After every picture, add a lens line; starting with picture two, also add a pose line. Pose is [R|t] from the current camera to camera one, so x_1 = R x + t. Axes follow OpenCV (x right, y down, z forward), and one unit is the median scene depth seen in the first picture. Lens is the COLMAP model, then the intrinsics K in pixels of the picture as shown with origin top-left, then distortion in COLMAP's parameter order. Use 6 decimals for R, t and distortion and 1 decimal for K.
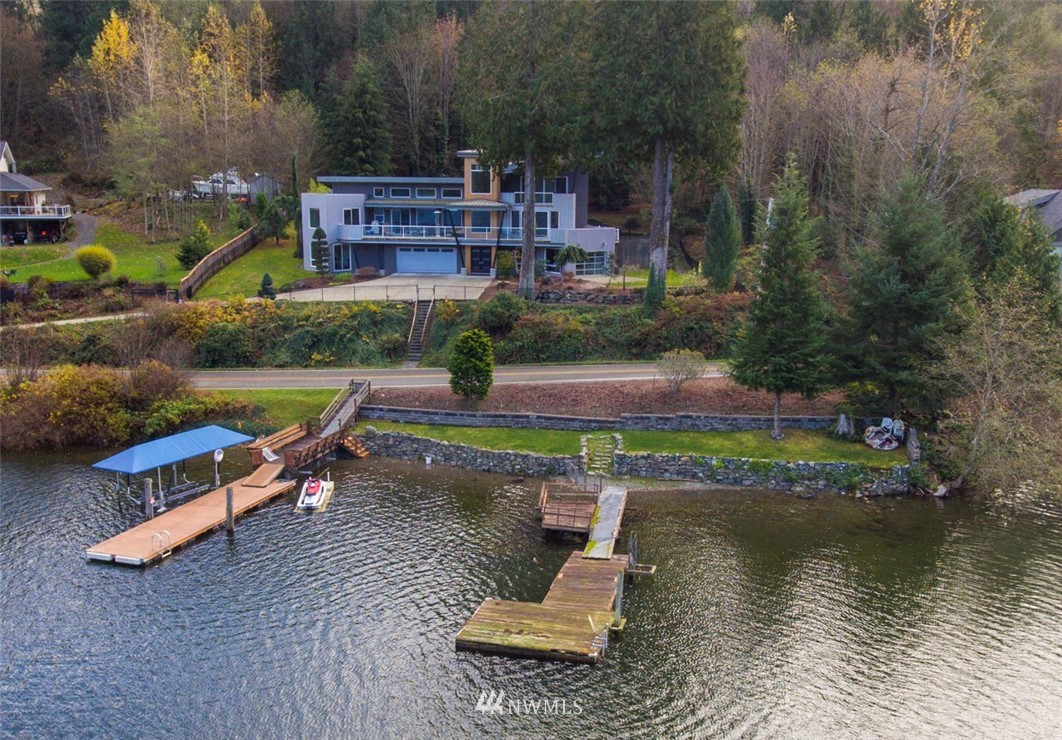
lens RADIAL K [[1243.1, 0, 531.9], [0, 1243.1, 369.2], [0, 0, 1]] dist [-0.031708, 0.000000]
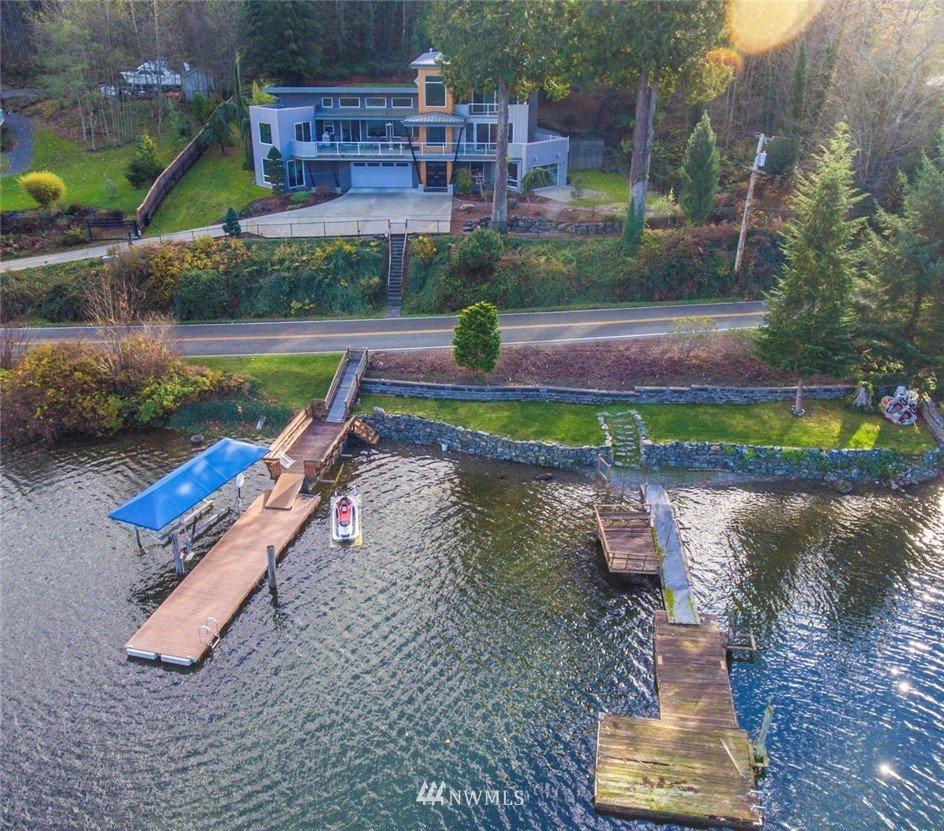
lens RADIAL K [[1021.7, 0, 472.3], [0, 1021.7, 414.9], [0, 0, 1]] dist [-0.025733, 0.000000]
pose [[0.996728, -0.037655, 0.071520, -0.095597], [0.019866, 0.971837, 0.234817, -0.112280], [-0.078348, -0.232628, 0.969405, 0.187031]]
